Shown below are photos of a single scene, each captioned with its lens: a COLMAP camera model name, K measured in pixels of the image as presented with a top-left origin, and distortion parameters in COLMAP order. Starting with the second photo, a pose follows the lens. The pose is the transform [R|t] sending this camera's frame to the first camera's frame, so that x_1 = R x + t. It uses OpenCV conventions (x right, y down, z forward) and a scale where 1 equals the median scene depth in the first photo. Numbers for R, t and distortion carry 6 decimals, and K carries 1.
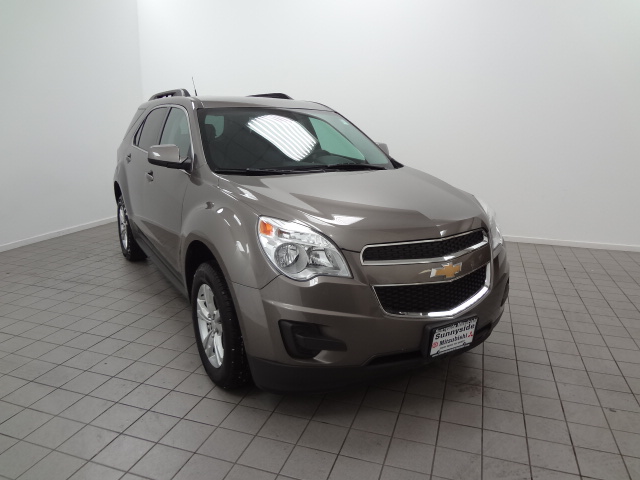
lens RADIAL K [[483.9, 0, 321.3], [0, 483.9, 215.4], [0, 0, 1]] dist [-0.057005, 0.001012]
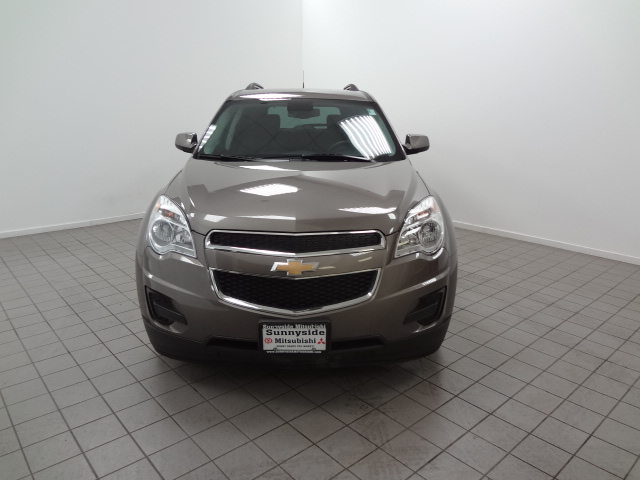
lens RADIAL K [[483.9, 0, 321.3], [0, 483.9, 215.4], [0, 0, 1]] dist [-0.057005, 0.001012]
pose [[0.864931, 0.099556, -0.491918, 0.748209], [-0.091791, 0.994976, 0.039972, -0.029651], [0.493426, 0.010581, 0.869723, 0.193906]]
